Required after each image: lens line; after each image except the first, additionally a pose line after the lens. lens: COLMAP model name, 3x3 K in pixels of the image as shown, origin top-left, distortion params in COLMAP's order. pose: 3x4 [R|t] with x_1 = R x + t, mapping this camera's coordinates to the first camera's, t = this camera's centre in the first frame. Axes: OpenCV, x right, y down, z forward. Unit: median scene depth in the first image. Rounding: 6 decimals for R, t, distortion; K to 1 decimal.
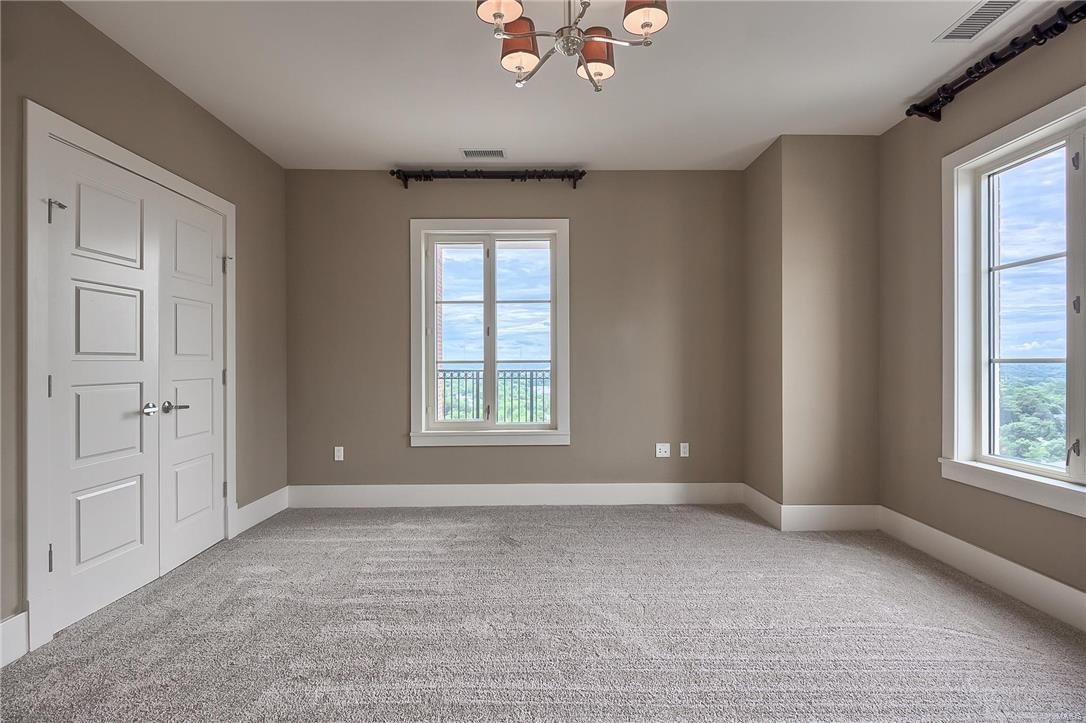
lens RADIAL K [[501.5, 0, 546.3], [0, 501.5, 359.5], [0, 0, 1]] dist [0.000439, -0.000065]
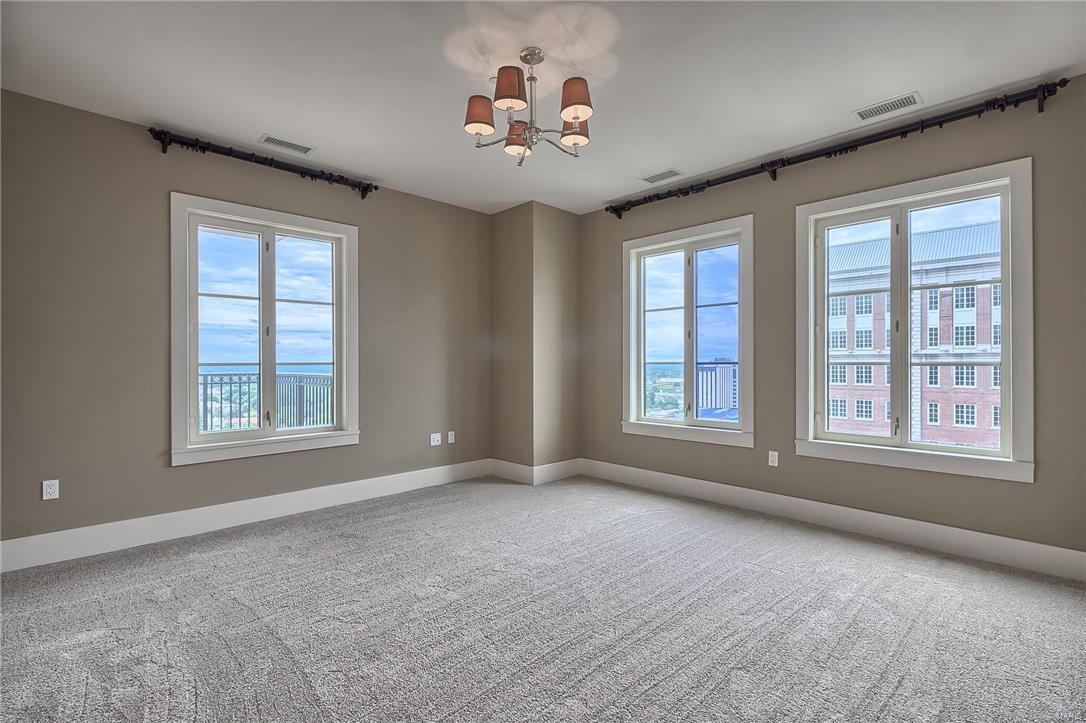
lens RADIAL K [[492.0, 0, 543.9], [0, 492.0, 362.6], [0, 0, 1]] dist [-0.003501, -0.000350]
pose [[0.729028, 0.001557, 0.684482, -0.382329], [-0.001762, 0.999998, -0.000398, 0.001469], [-0.684481, -0.000916, 0.729030, -0.011137]]
